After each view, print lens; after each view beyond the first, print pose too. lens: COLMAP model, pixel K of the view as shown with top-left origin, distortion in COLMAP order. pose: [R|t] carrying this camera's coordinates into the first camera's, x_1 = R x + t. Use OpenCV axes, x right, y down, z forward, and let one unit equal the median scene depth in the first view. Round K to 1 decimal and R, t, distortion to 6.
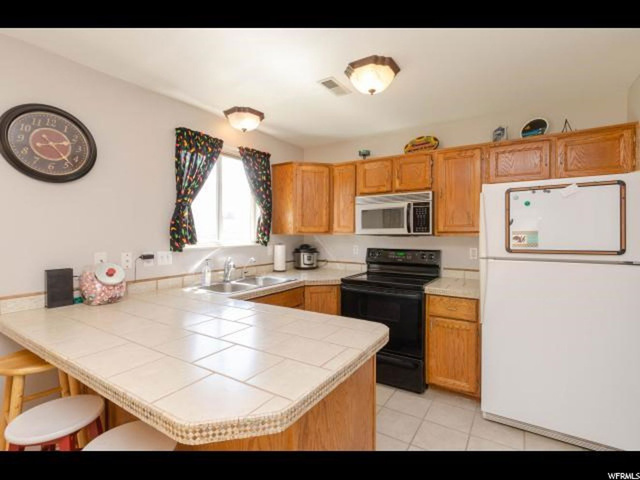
lens RADIAL K [[311.0, 0, 320.0], [0, 311.0, 240.0], [0, 0, 1]] dist [-0.001489, -0.000465]
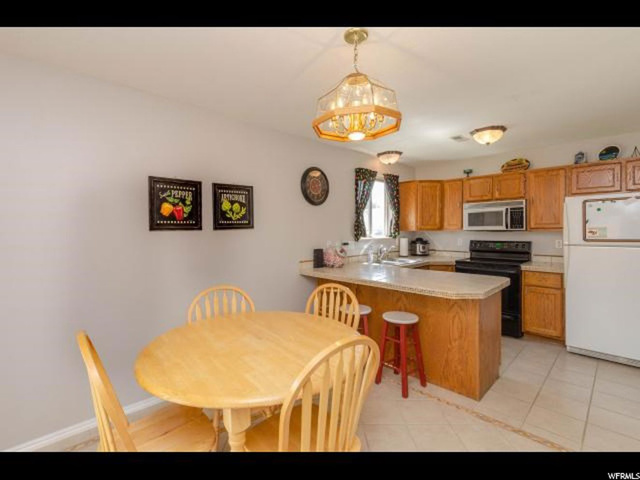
lens RADIAL K [[296.3, 0, 321.6], [0, 296.3, 235.8], [0, 0, 1]] dist [0.000546, 0.000630]
pose [[0.976687, -0.003467, -0.214641, -0.270119], [0.003101, 0.999993, -0.002043, 0.009332], [0.214647, 0.001330, 0.976691, -0.546538]]
